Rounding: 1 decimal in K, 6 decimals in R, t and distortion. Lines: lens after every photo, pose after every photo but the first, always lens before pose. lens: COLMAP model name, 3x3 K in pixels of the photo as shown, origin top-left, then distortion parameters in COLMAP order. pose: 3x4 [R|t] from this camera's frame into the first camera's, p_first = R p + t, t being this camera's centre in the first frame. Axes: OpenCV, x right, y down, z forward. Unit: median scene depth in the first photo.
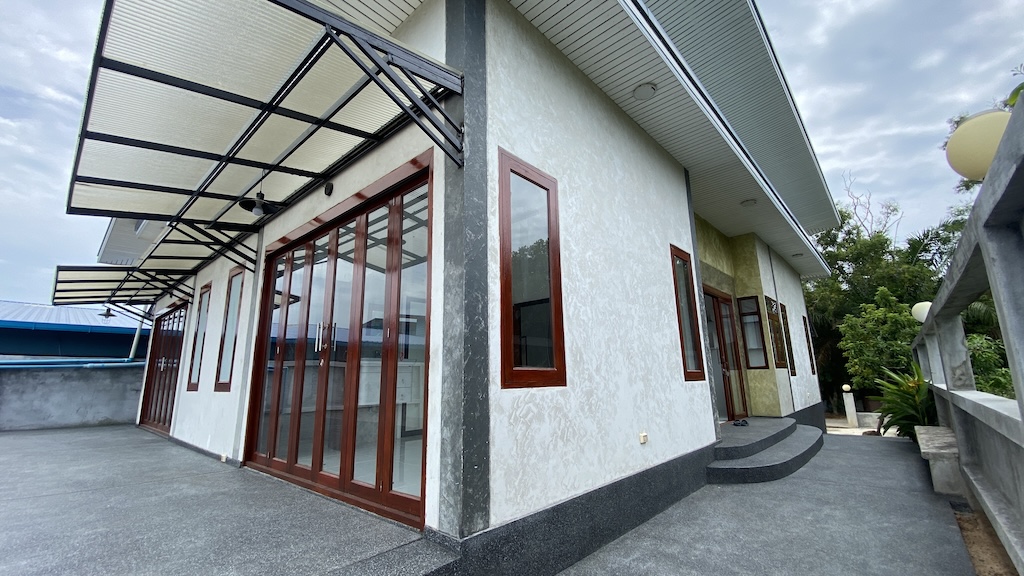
lens RADIAL K [[412.6, 0, 512.0], [0, 412.6, 288.0], [0, 0, 1]] dist [-0.000311, -0.000355]
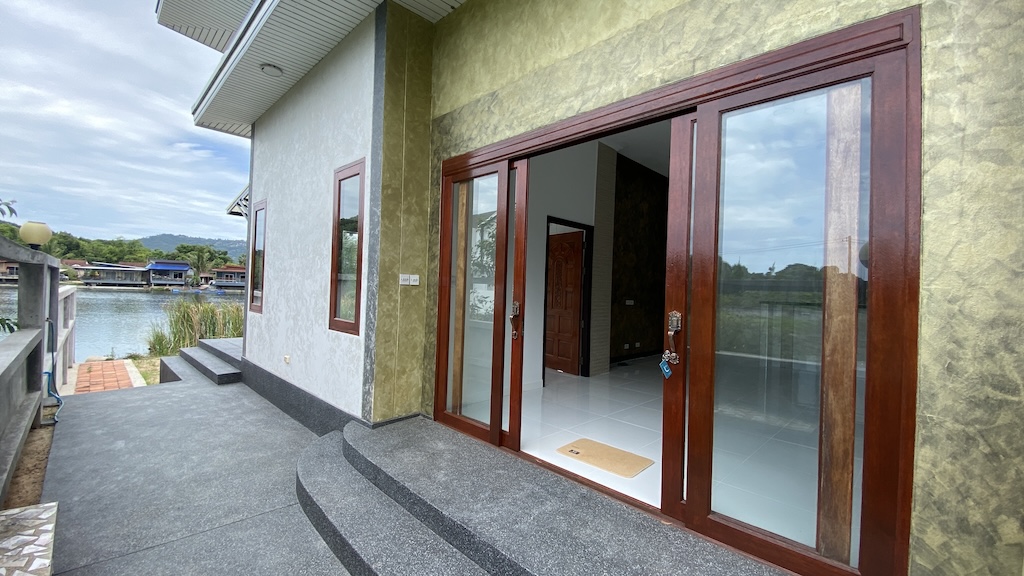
lens RADIAL K [[412.6, 0, 512.0], [0, 412.6, 288.0], [0, 0, 1]] dist [-0.000311, -0.000355]
pose [[-0.031428, 0.012984, -0.999422, 1.668308], [0.181712, 0.983326, 0.007061, 0.258406], [0.982849, -0.181385, -0.033263, 1.829726]]
